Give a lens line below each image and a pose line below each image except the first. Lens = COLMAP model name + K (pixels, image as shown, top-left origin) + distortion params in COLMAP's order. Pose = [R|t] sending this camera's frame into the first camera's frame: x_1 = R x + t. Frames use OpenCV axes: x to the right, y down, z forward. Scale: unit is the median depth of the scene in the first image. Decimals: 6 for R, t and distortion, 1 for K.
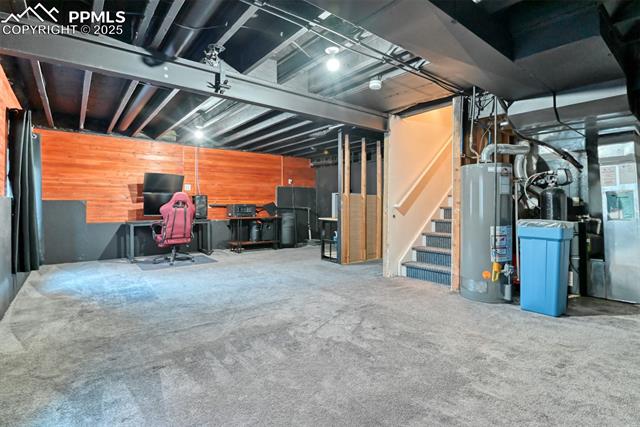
lens RADIAL K [[318.3, 0, 320.0], [0, 318.3, 213.5], [0, 0, 1]] dist [-0.002271, -0.000095]
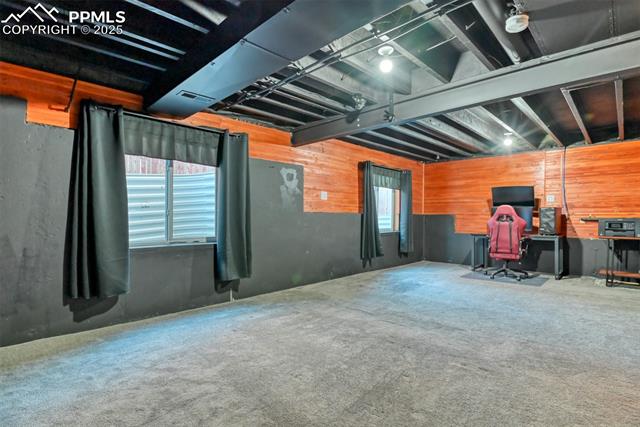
lens RADIAL K [[318.3, 0, 320.0], [0, 318.3, 213.5], [0, 0, 1]] dist [-0.002271, -0.000095]
pose [[0.135068, -0.011572, -0.990769, 0.437899], [-0.034829, 0.999258, -0.016419, -0.006399], [0.990224, 0.036725, 0.134565, 0.323116]]
